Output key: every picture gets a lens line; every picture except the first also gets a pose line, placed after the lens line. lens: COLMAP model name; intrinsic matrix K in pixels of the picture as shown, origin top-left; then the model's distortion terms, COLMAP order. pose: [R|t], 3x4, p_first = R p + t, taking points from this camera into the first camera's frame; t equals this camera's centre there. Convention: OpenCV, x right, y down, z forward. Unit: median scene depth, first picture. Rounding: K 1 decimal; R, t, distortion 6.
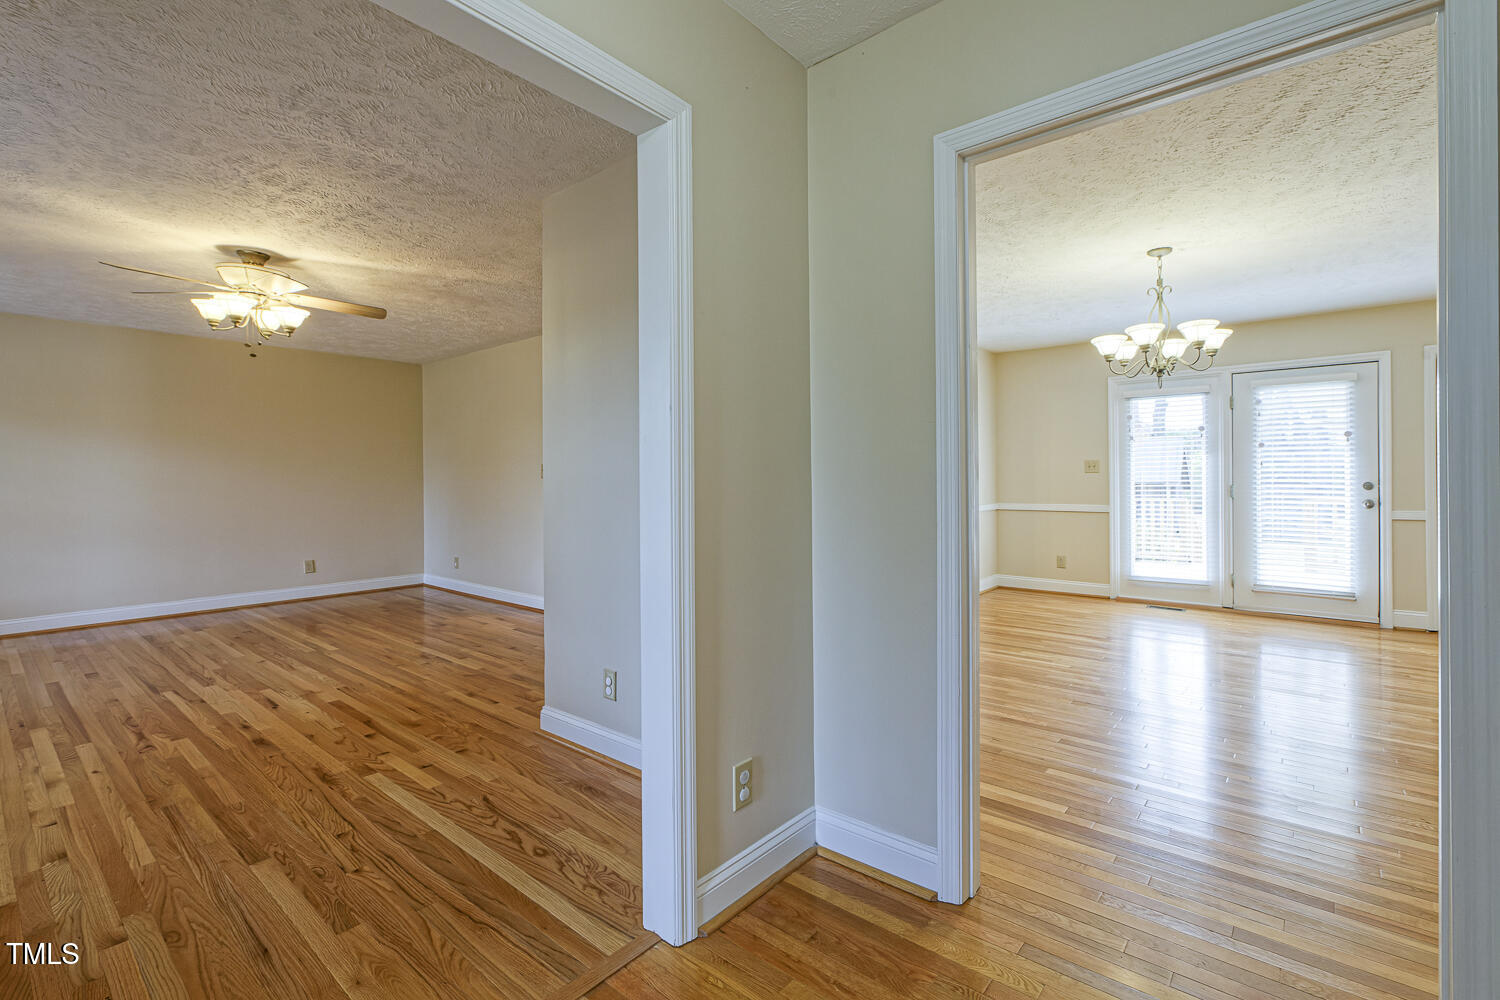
lens RADIAL K [[669.0, 0, 754.6], [0, 669.0, 483.9], [0, 0, 1]] dist [-0.004898, 0.001038]
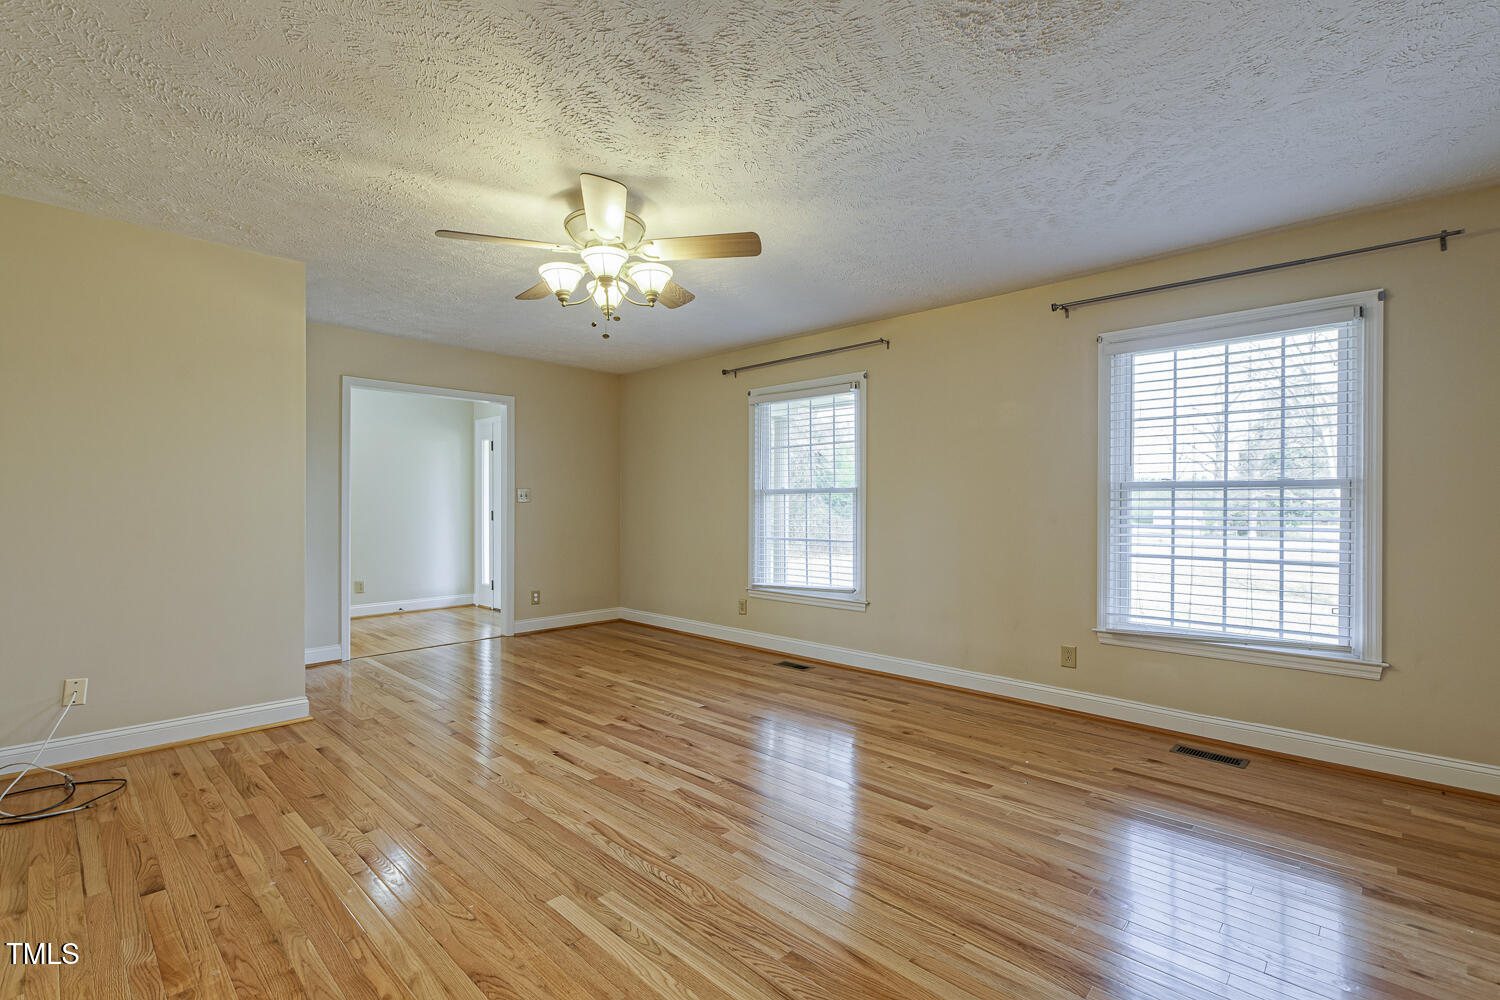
lens RADIAL K [[669.0, 0, 742.3], [0, 669.0, 509.5], [0, 0, 1]] dist [-0.004898, 0.001038]
pose [[-0.997888, 0.004278, 0.064823, -1.082637], [0.005112, 0.999906, 0.012698, -0.005625], [-0.064763, 0.013002, -0.997816, 1.979079]]
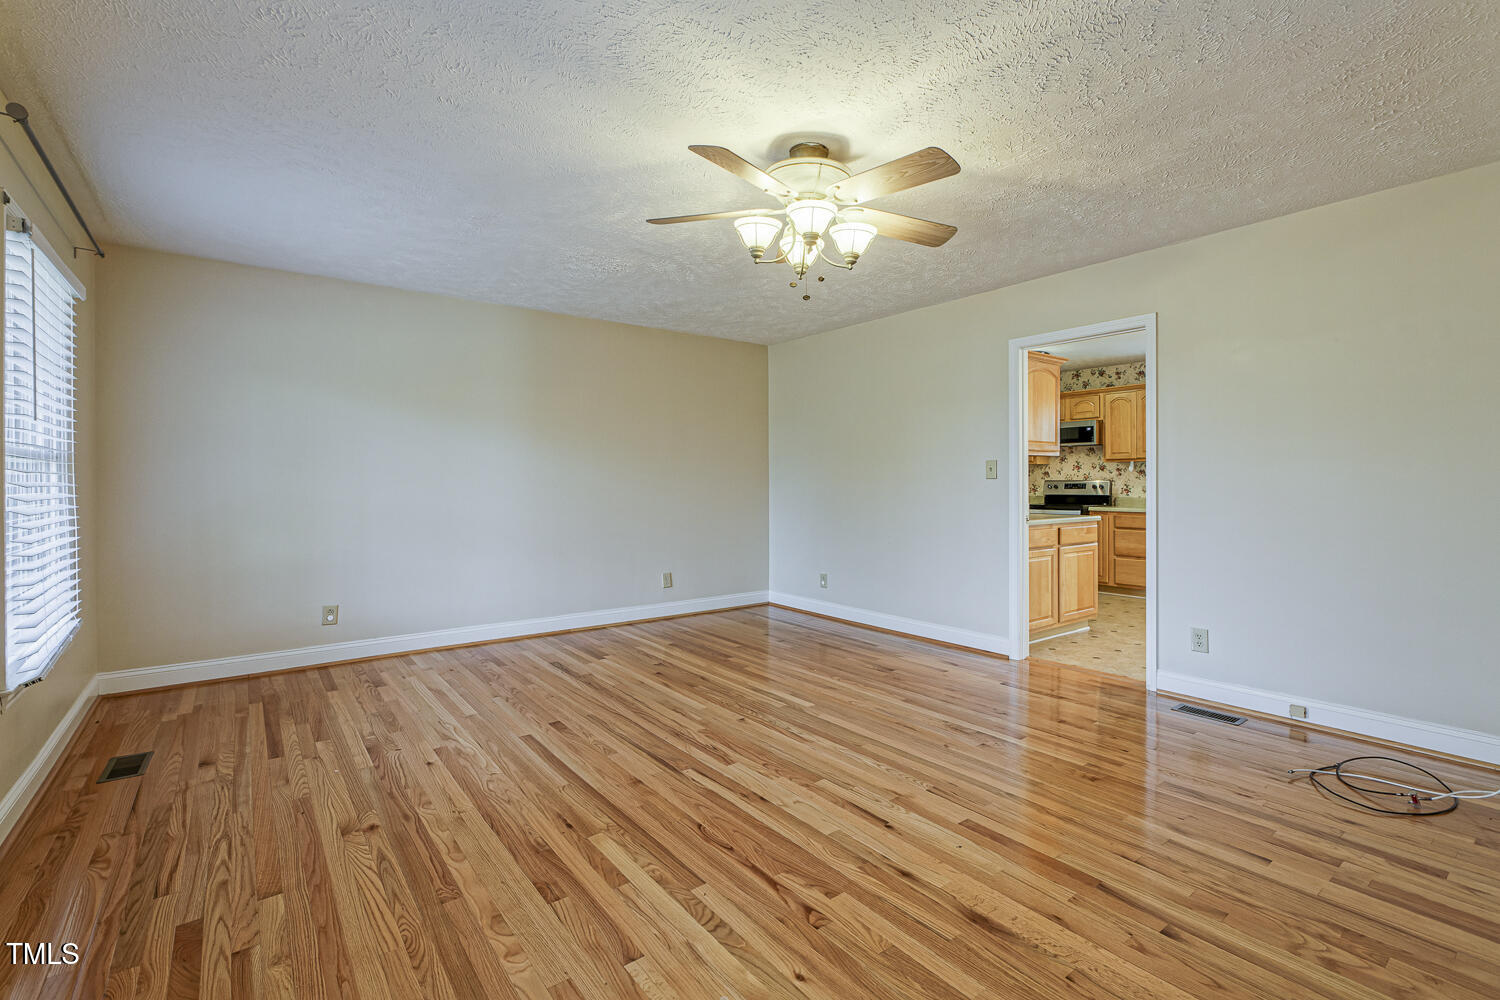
lens RADIAL K [[669.0, 0, 737.3], [0, 669.0, 493.1], [0, 0, 1]] dist [-0.004898, 0.001038]
pose [[0.973551, 0.010061, -0.228248, -0.751095], [-0.008076, 0.999921, 0.009632, 0.004389], [0.228327, -0.007534, 0.973555, 0.348470]]
